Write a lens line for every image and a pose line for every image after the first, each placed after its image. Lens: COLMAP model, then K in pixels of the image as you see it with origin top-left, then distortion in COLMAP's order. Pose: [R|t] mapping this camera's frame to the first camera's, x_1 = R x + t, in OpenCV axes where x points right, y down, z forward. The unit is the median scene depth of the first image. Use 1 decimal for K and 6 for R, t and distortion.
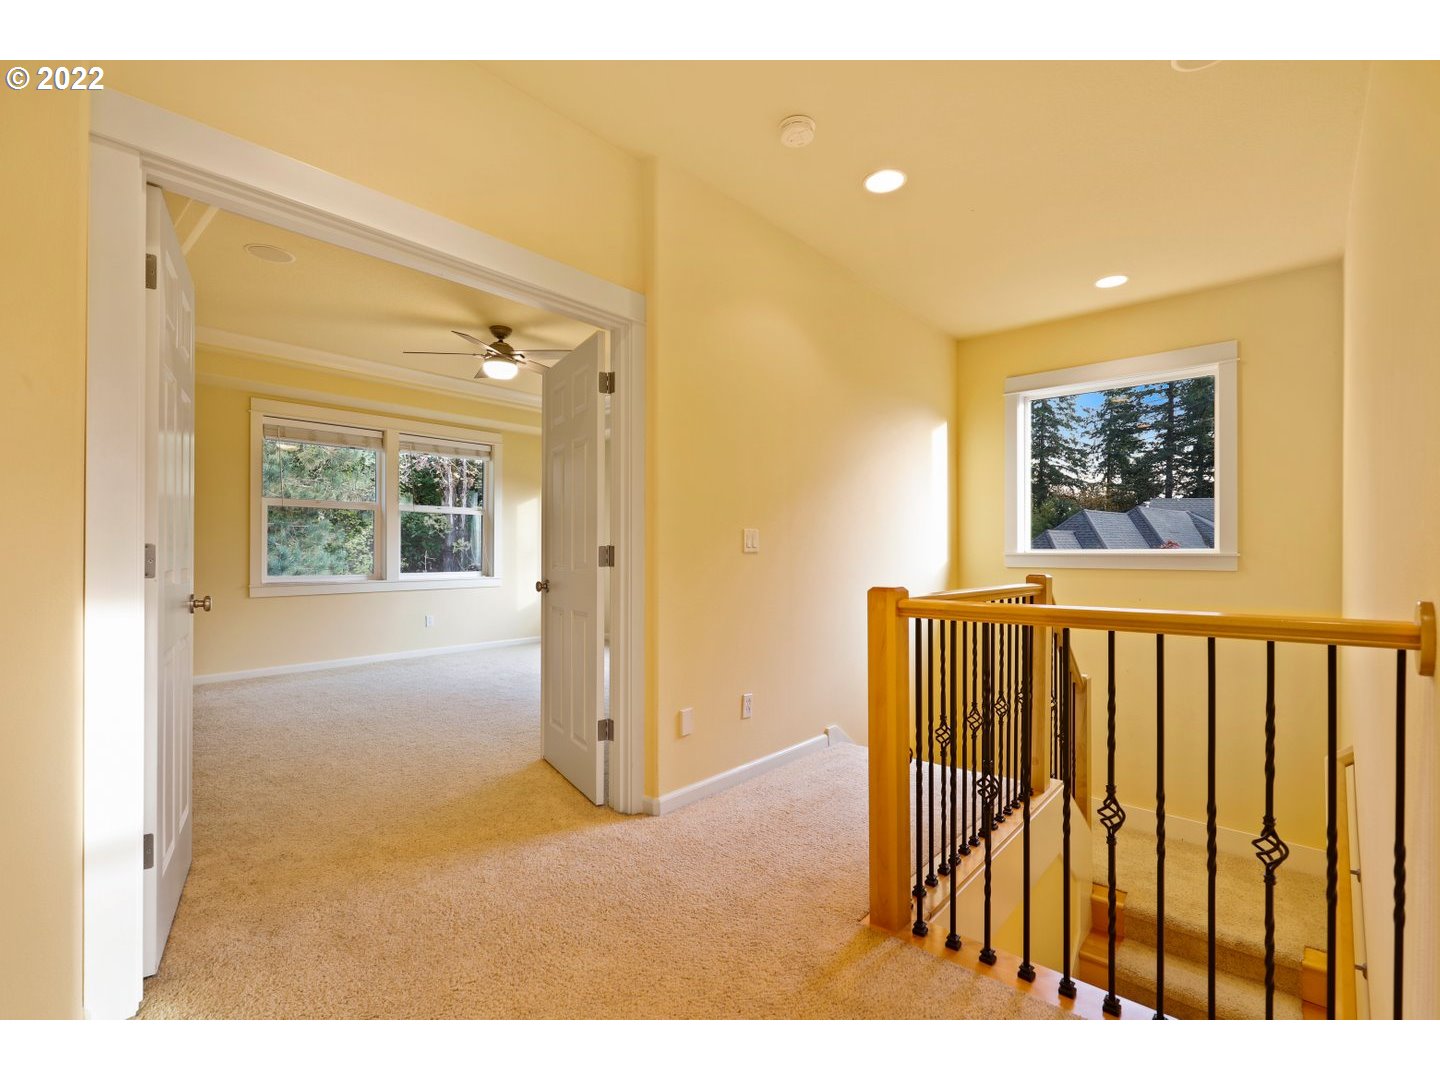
lens RADIAL K [[649.5, 0, 721.4], [0, 649.5, 543.0], [0, 0, 1]] dist [0.000839, 0.000066]
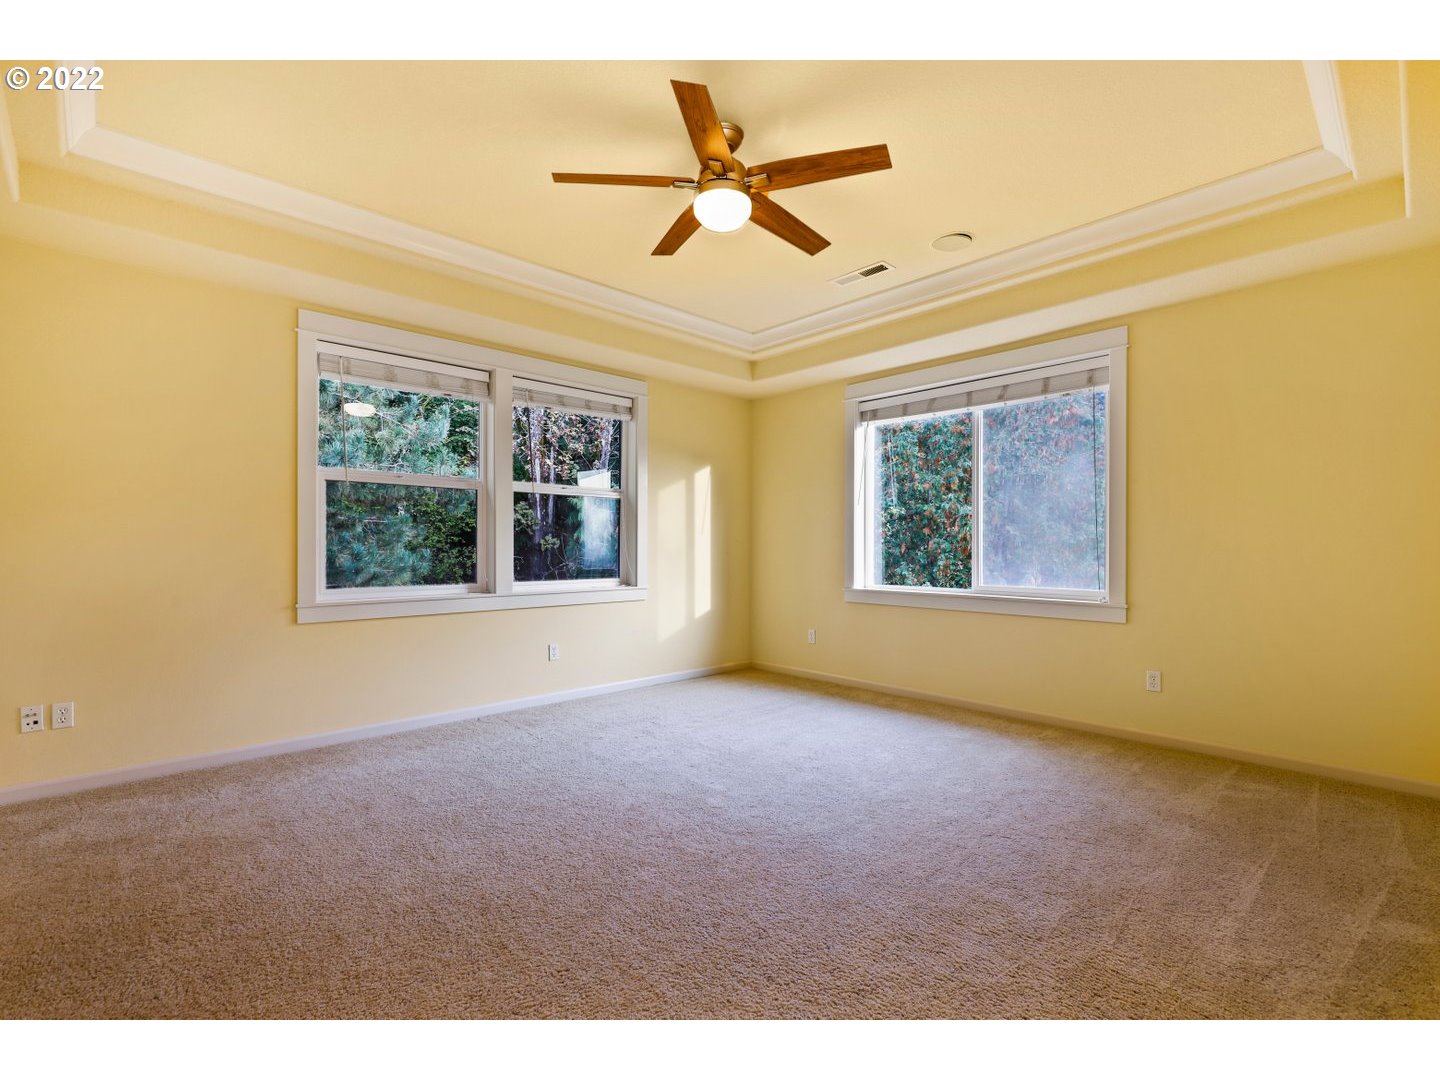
lens RADIAL K [[659.0, 0, 720.0], [0, 659.0, 540.0], [0, 0, 1]] dist [0.001430, 0.000230]
pose [[0.994921, -0.002999, -0.100612, -0.144976], [0.002961, 0.999995, -0.000523, 0.002122], [0.100613, 0.000223, 0.994926, 0.232276]]
